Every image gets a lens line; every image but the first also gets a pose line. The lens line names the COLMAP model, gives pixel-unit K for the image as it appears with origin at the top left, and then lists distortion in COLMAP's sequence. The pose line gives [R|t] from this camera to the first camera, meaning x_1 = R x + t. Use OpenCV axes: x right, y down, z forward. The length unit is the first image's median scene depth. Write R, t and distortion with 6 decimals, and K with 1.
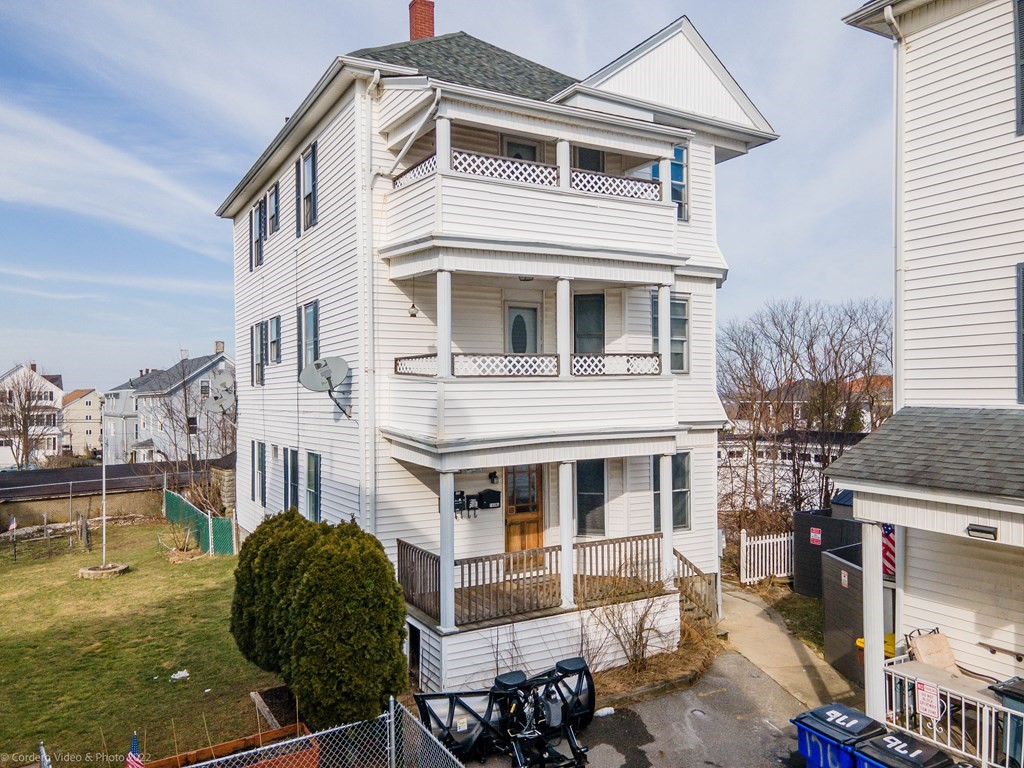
lens RADIAL K [[703.8, 0, 512.0], [0, 703.8, 384.0], [0, 0, 1]] dist [0.031106, -0.002161]
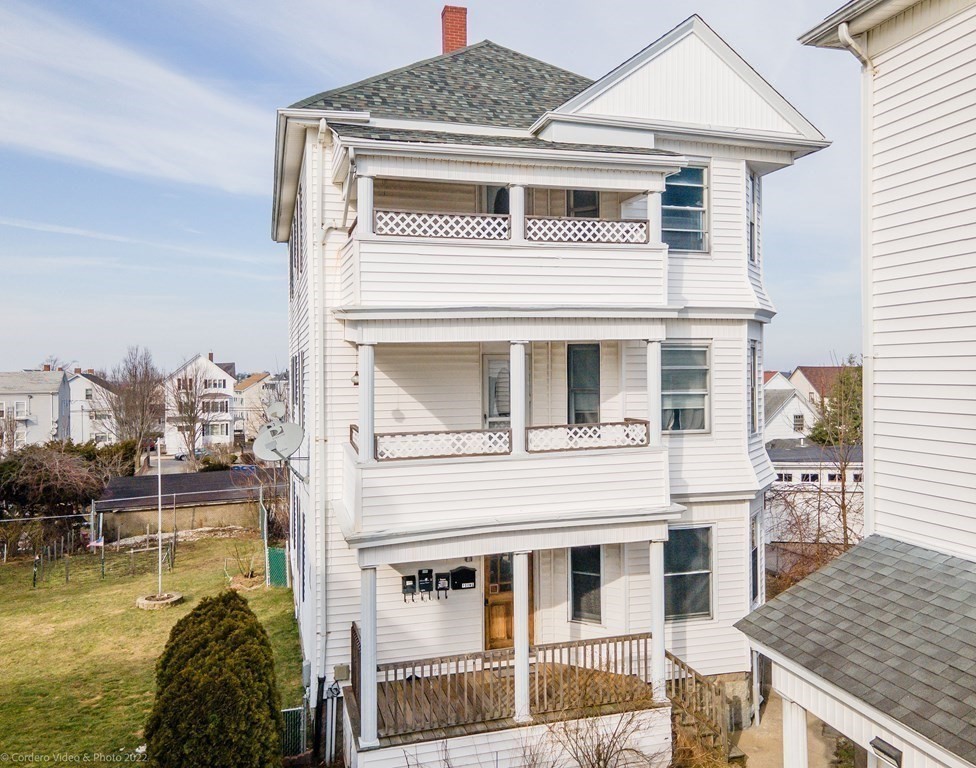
lens RADIAL K [[757.4, 0, 488.0], [0, 757.4, 384.0], [0, 0, 1]] dist [0.035641, 0.009008]
pose [[0.978520, -0.002090, -0.206143, 0.214814], [0.002575, 0.999995, 0.002085, -0.092454], [0.206138, -0.002572, 0.978520, 0.064942]]
